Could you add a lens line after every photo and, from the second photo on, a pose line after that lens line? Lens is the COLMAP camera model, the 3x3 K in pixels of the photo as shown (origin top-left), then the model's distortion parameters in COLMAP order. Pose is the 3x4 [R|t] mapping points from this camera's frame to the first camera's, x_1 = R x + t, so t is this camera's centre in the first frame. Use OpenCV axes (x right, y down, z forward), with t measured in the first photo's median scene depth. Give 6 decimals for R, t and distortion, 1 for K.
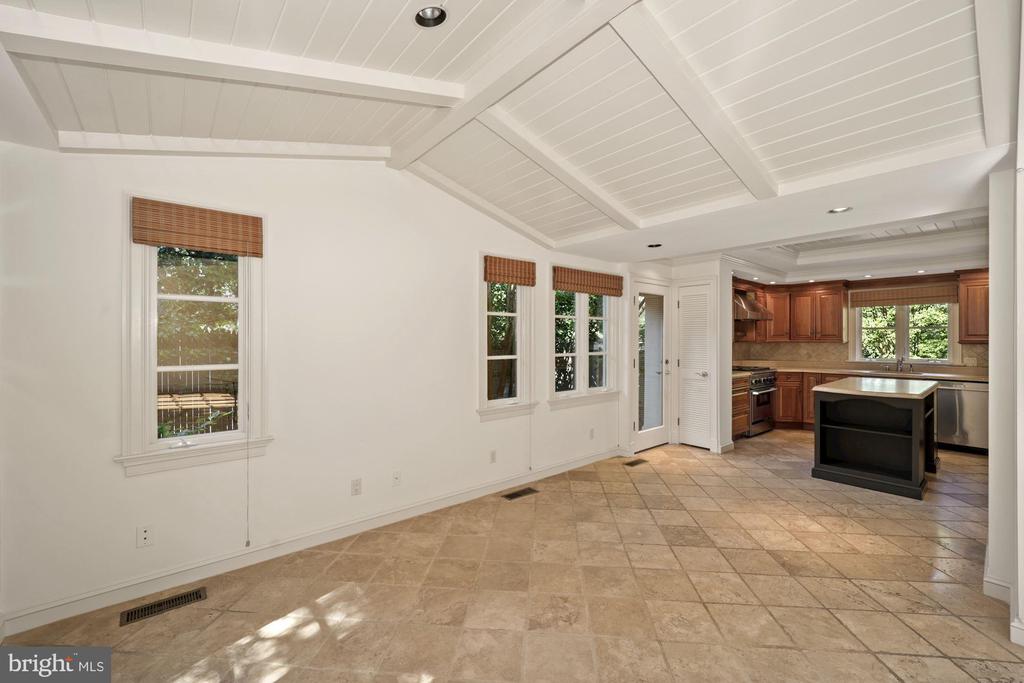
lens RADIAL K [[417.0, 0, 512.0], [0, 417.0, 341.5], [0, 0, 1]] dist [0.013990, -0.007537]
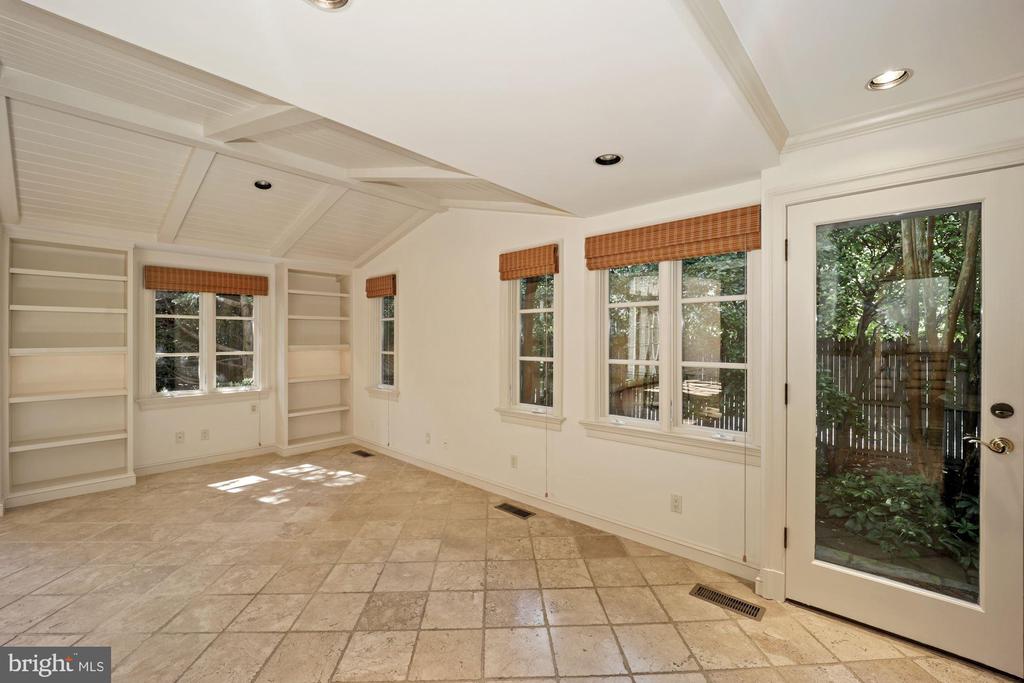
lens RADIAL K [[422.8, 0, 512.0], [0, 422.8, 341.5], [0, 0, 1]] dist [-0.007672, -0.000236]
pose [[0.128137, 0.005269, -0.991742, 1.001159], [-0.003101, 0.999983, 0.004913, -0.004647], [0.991752, 0.002446, 0.128151, 0.954811]]
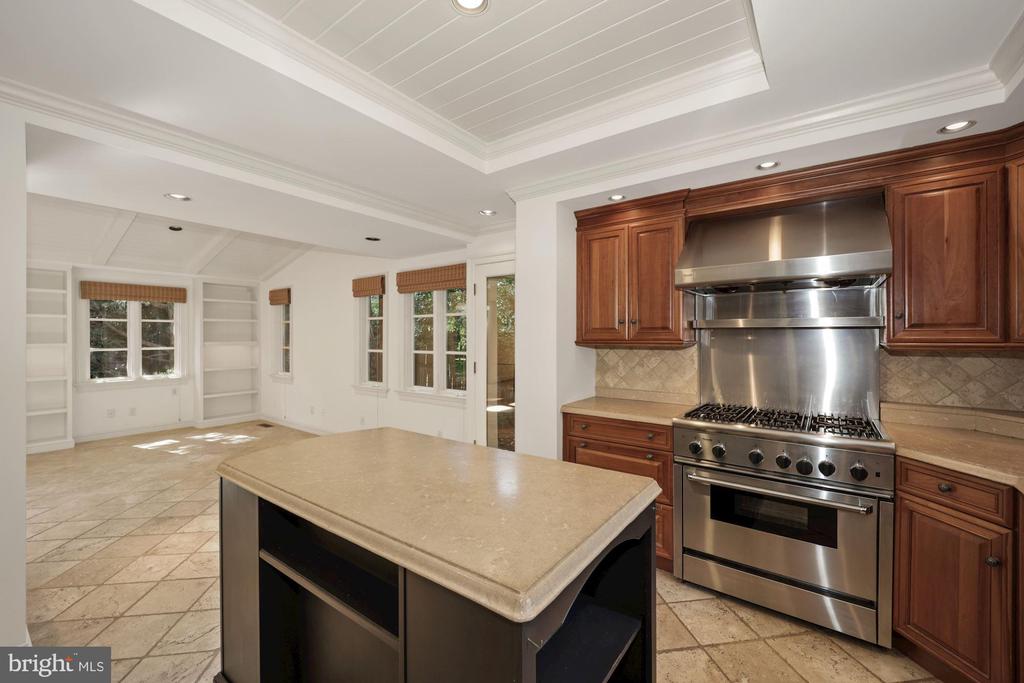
lens RADIAL K [[414.5, 0, 510.3], [0, 414.5, 338.2], [0, 0, 1]] dist [0.000110, 0.000052]
pose [[0.231663, 0.006062, -0.972777, 1.566860], [-0.002268, 0.999981, 0.005691, -0.012182], [0.972794, 0.000888, 0.231672, 1.276304]]
